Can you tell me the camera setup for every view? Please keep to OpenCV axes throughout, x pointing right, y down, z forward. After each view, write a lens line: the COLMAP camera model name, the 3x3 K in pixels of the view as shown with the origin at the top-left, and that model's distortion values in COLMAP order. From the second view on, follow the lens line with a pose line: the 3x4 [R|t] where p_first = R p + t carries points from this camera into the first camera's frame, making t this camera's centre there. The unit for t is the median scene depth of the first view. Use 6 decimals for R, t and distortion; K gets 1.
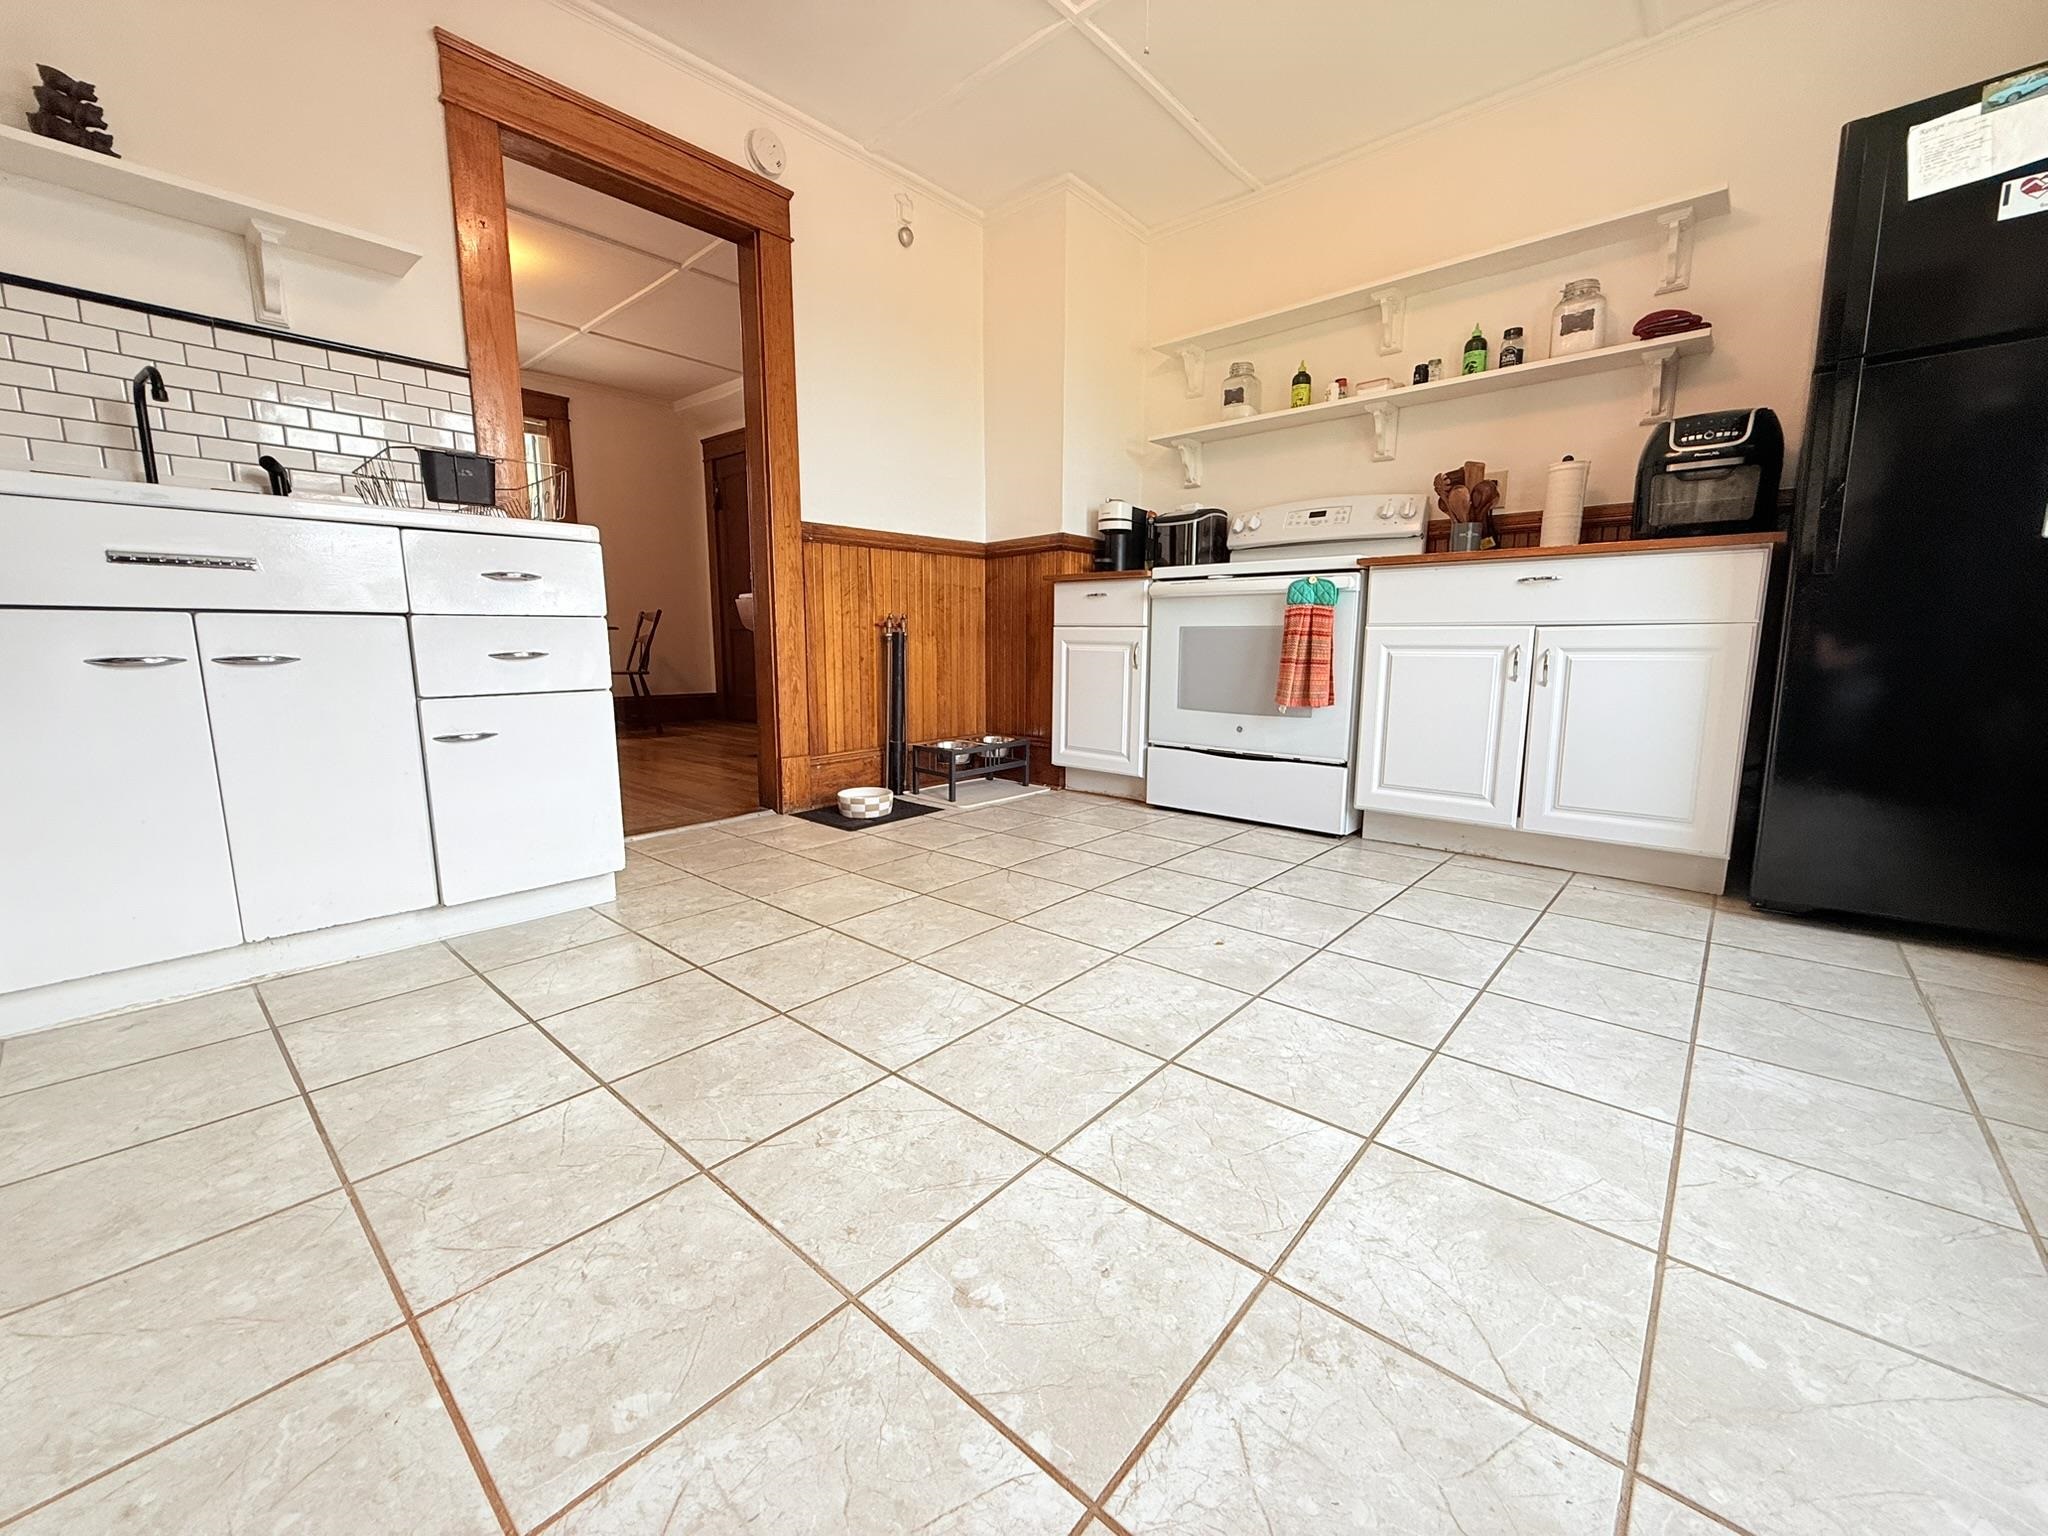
lens RADIAL K [[814.4, 0, 1018.1], [0, 814.4, 763.5], [0, 0, 1]] dist [0.000271, 0.000138]
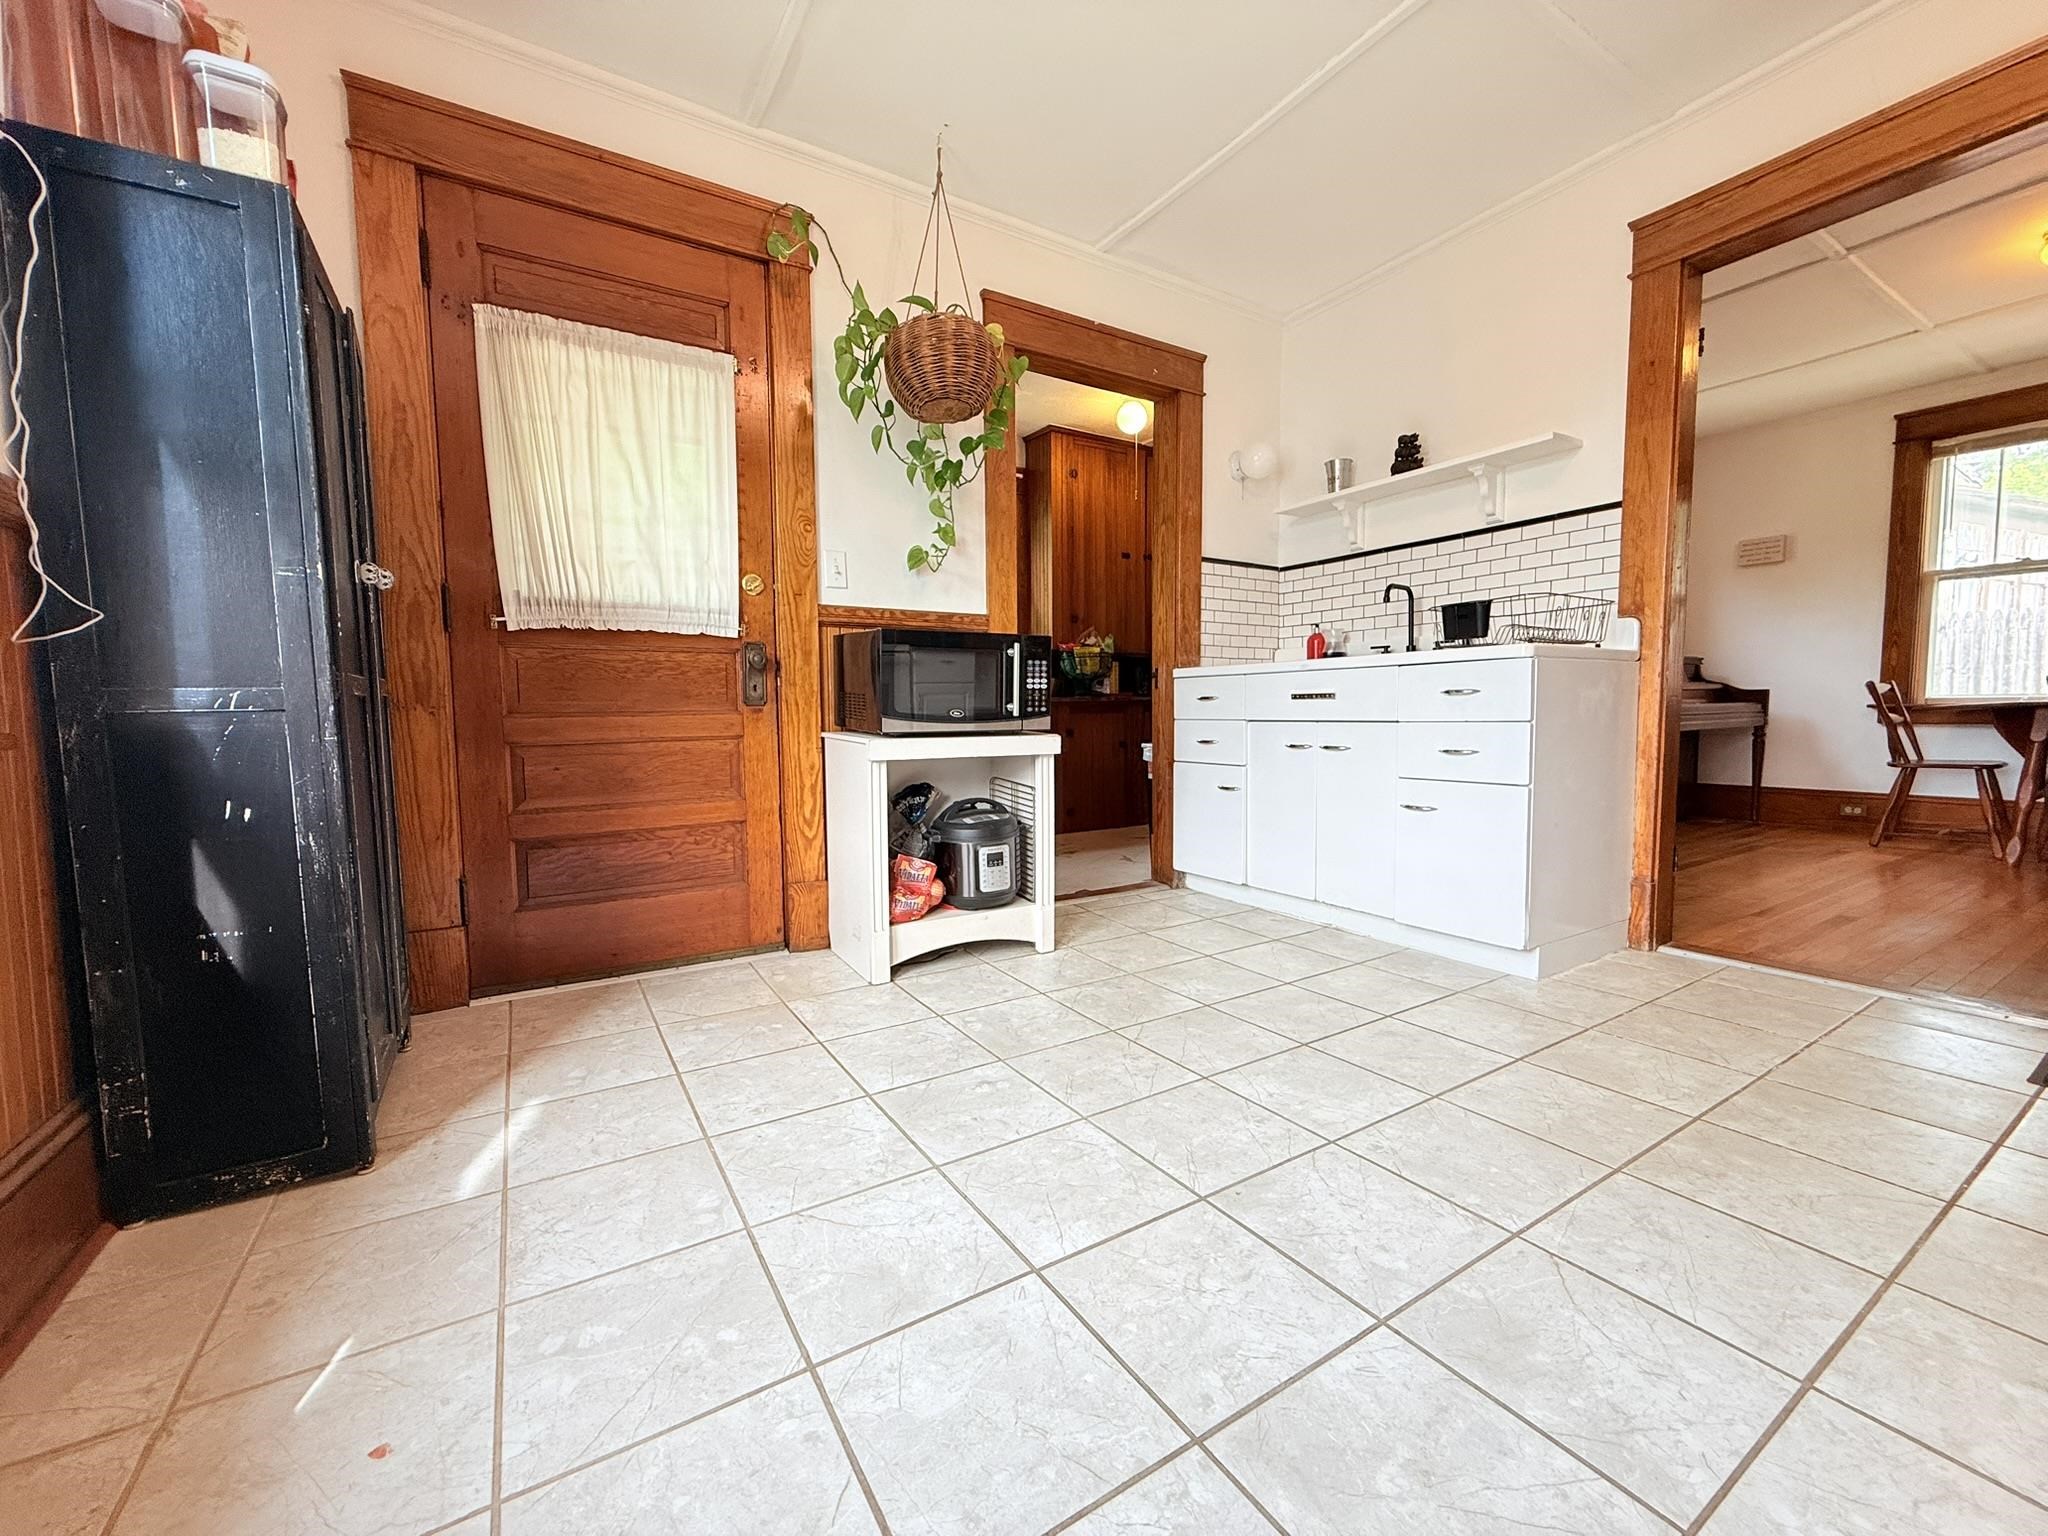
lens RADIAL K [[814.4, 0, 1018.1], [0, 814.4, 763.5], [0, 0, 1]] dist [0.000271, 0.000138]
pose [[-0.289912, 0.064677, -0.954865, 0.566375], [-0.133893, 0.985161, 0.107382, -0.110047], [0.947641, 0.158981, -0.276950, 0.481119]]
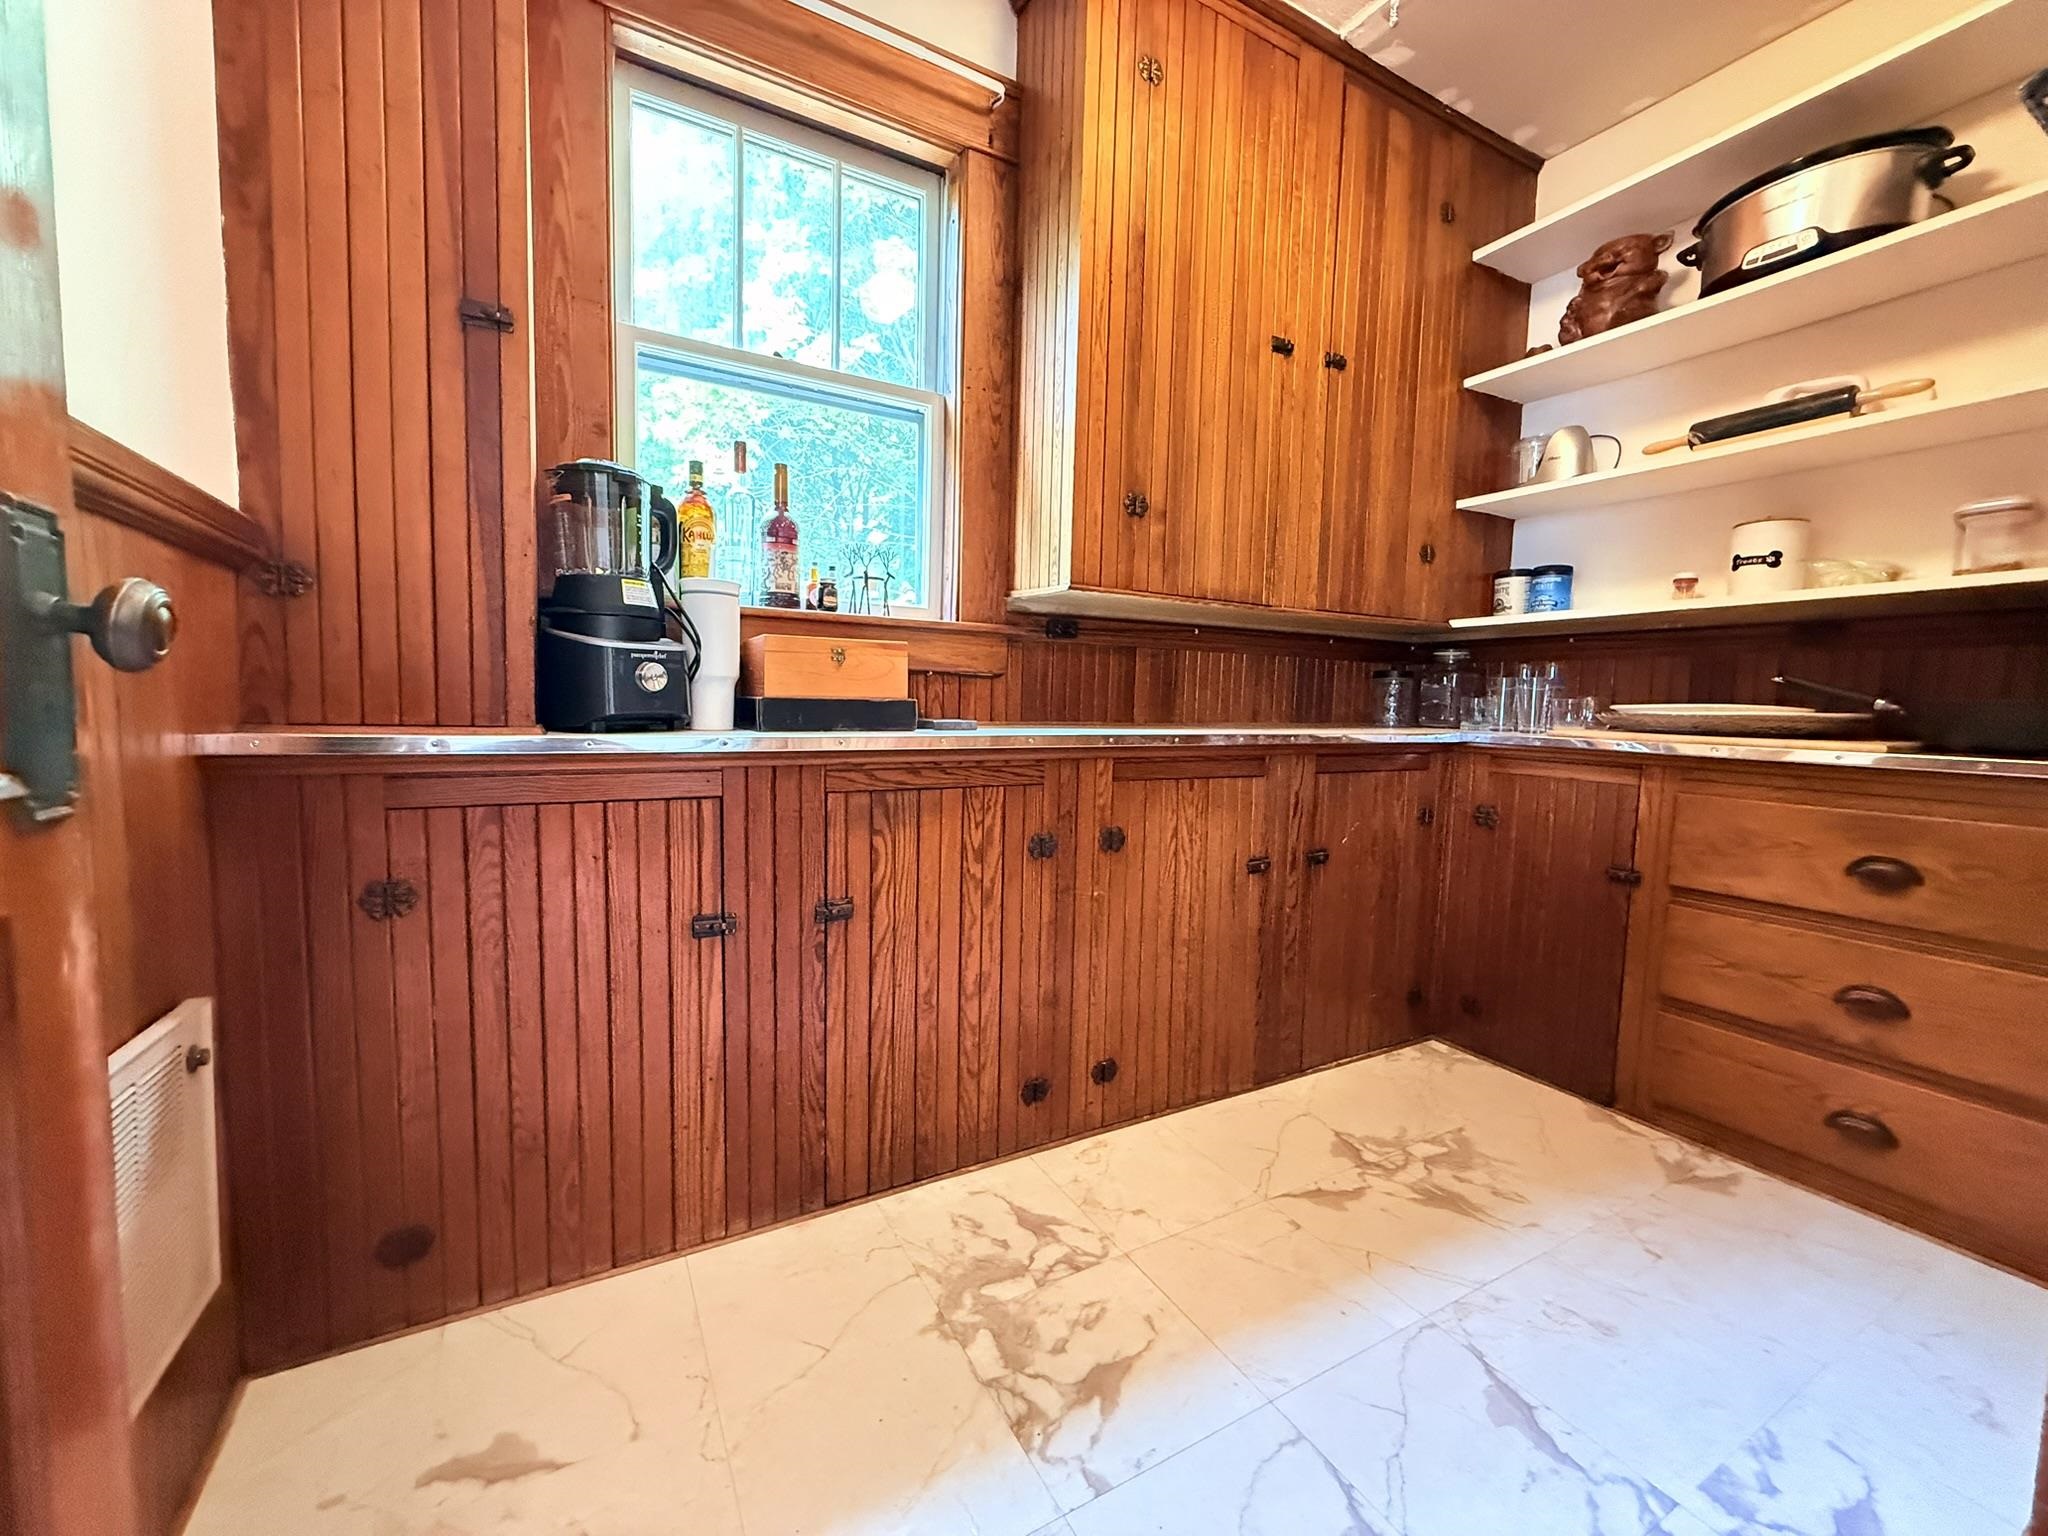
lens RADIAL K [[814.4, 0, 1018.1], [0, 814.4, 763.5], [0, 0, 1]] dist [0.000271, 0.000138]
pose [[-0.317018, 0.065554, -0.946151, -0.648265], [-0.167084, 0.978145, 0.123754, -0.118326], [0.933586, 0.197319, -0.299136, 0.171683]]
